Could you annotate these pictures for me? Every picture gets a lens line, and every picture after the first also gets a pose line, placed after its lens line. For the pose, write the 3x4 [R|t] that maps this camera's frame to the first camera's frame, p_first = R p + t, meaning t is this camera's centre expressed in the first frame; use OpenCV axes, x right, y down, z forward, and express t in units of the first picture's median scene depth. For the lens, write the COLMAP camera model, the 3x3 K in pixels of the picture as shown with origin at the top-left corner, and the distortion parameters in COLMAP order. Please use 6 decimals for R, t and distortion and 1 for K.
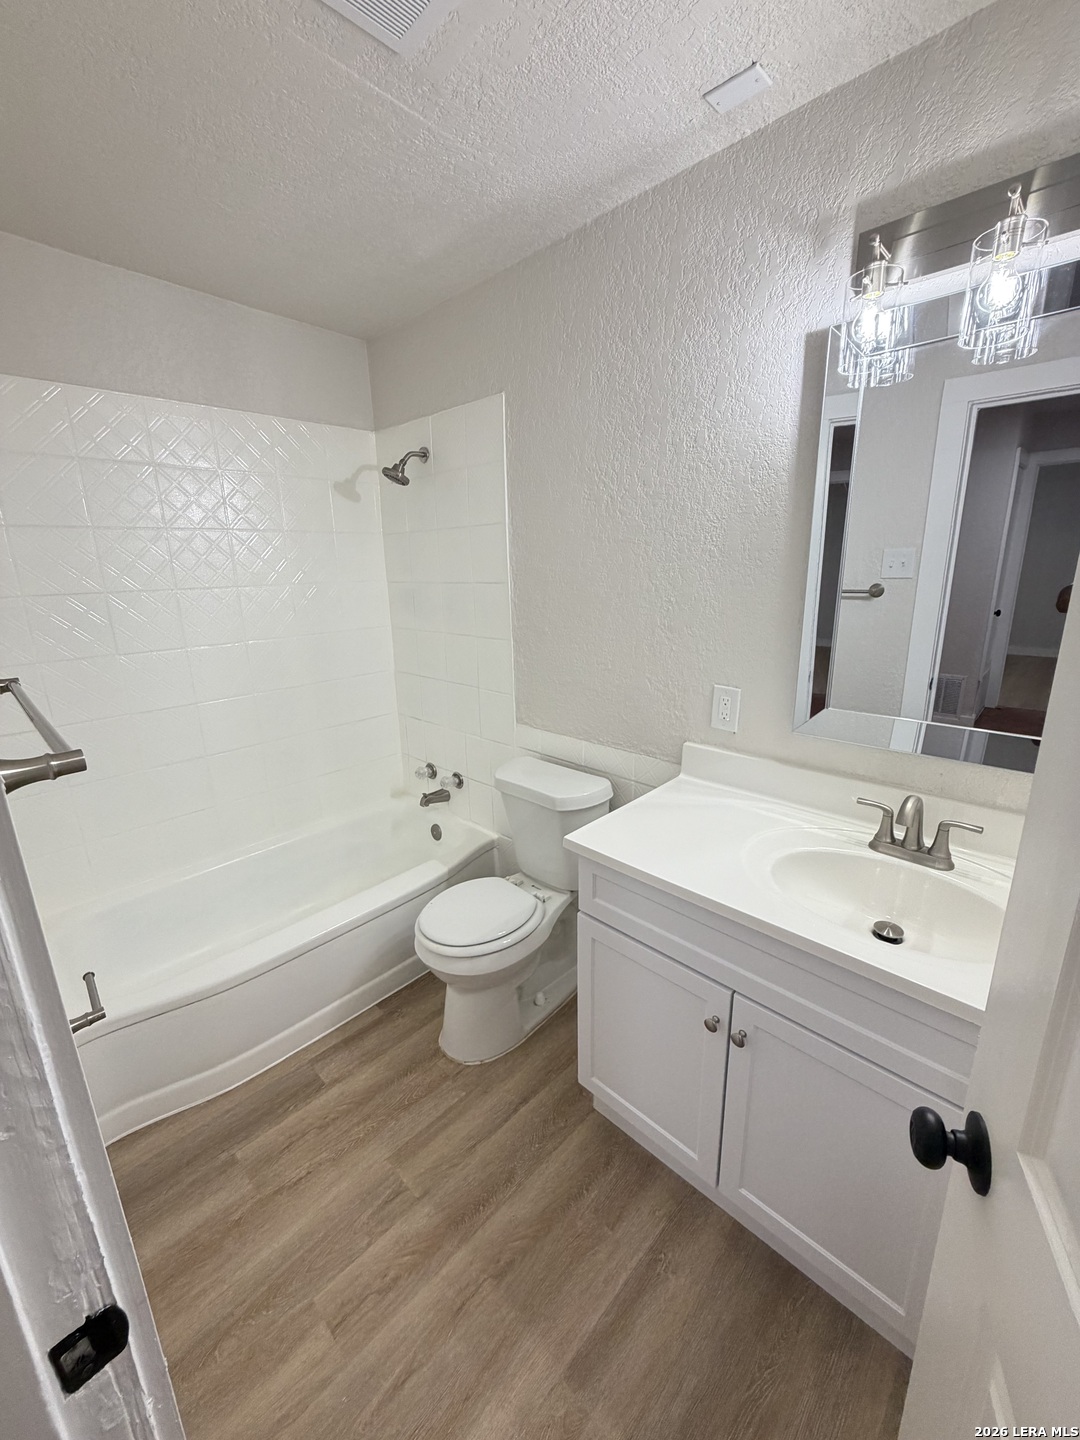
lens RADIAL K [[576.2, 0, 540.8], [0, 576.2, 717.3], [0, 0, 1]] dist [-0.001440, 0.000088]
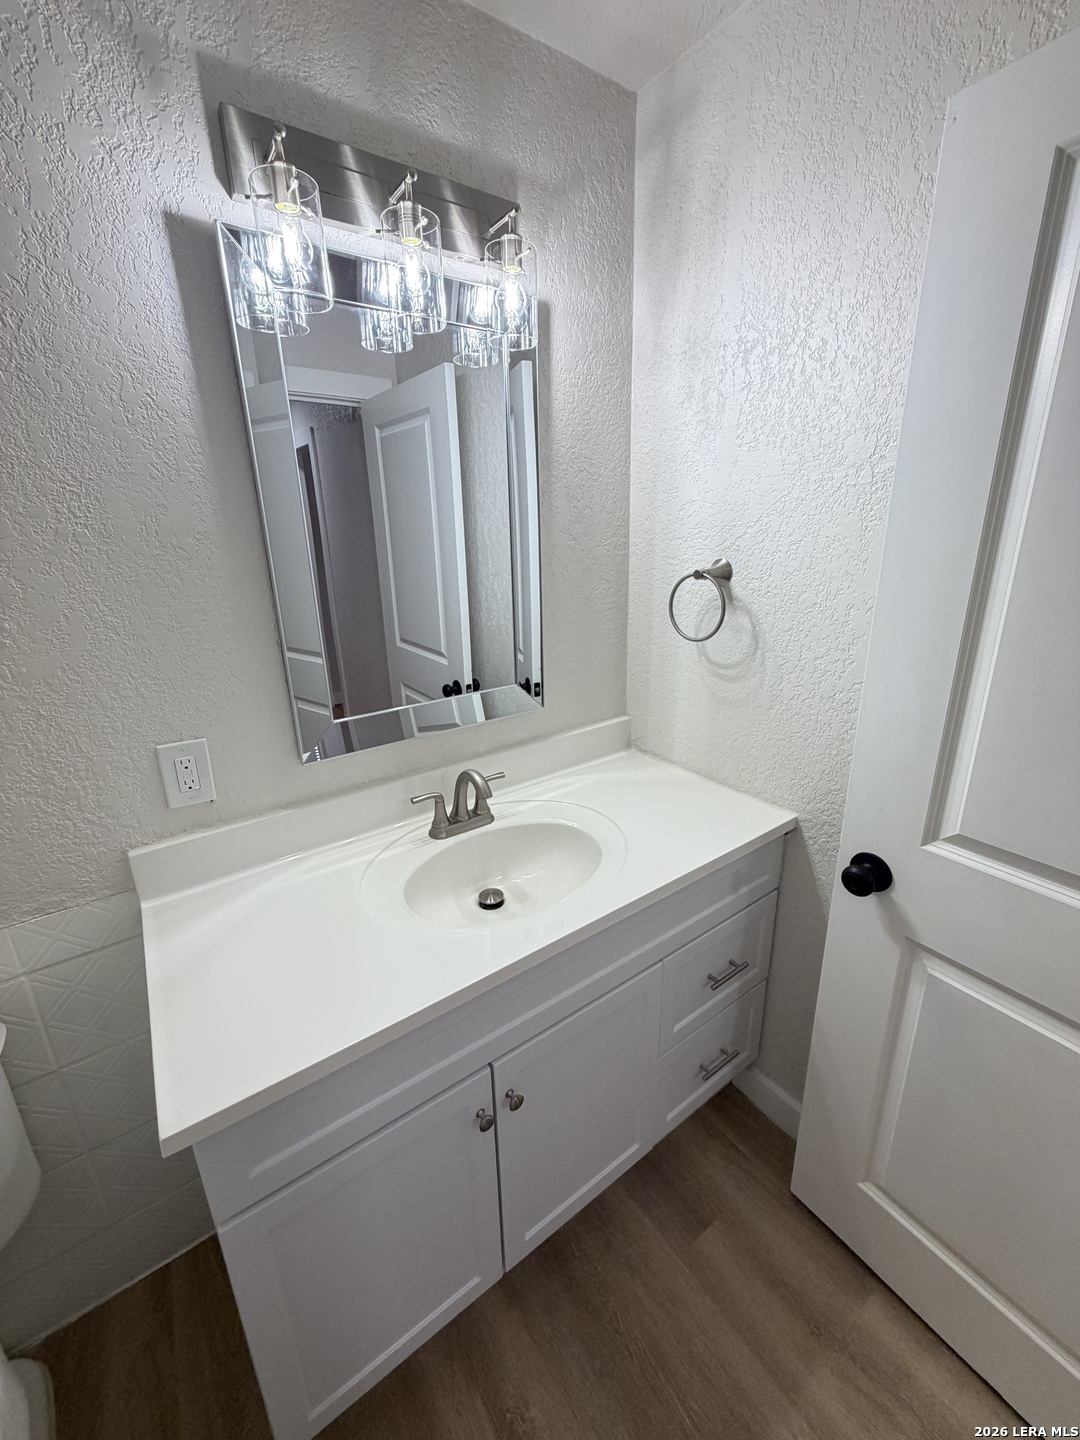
lens RADIAL K [[575.9, 0, 540.3], [0, 575.9, 718.6], [0, 0, 1]] dist [-0.000891, 0.000161]
pose [[0.186588, -0.282470, 0.940955, -0.186440], [0.278723, 0.933642, 0.225005, -0.098175], [-0.942071, 0.220282, 0.252937, 0.387258]]
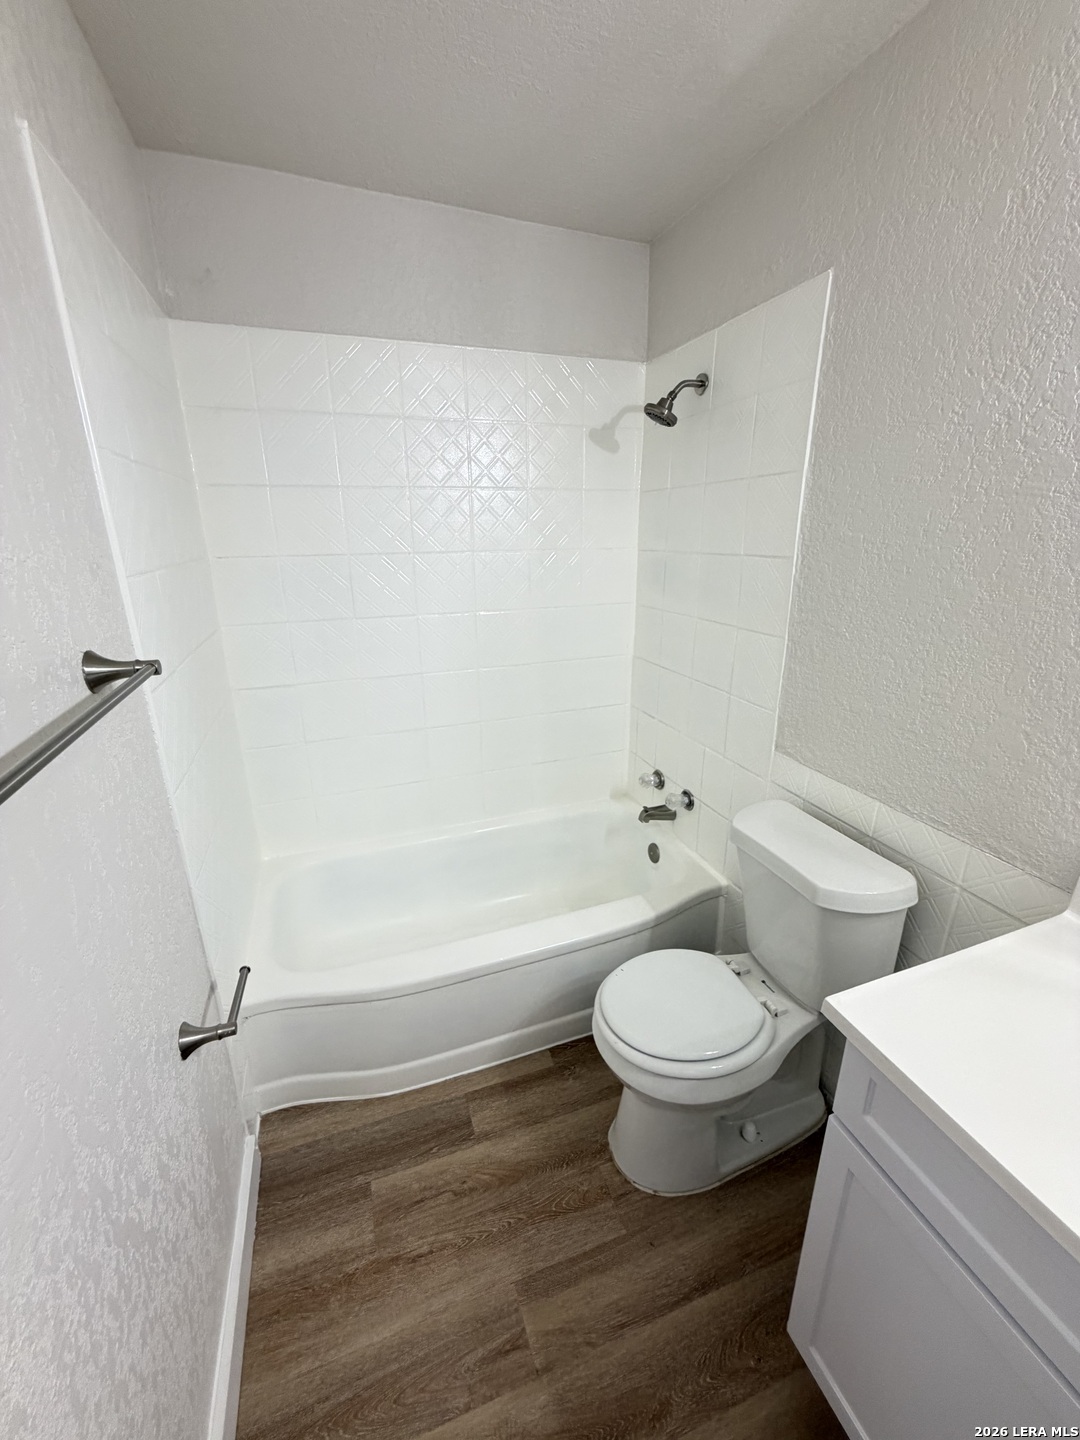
lens RADIAL K [[576.2, 0, 540.8], [0, 576.2, 717.3], [0, 0, 1]] dist [-0.001440, 0.000088]
pose [[0.898208, 0.147625, -0.414041, -0.015809], [-0.123510, 0.988731, 0.084591, -0.070500], [0.421863, -0.024842, 0.906319, 0.258088]]
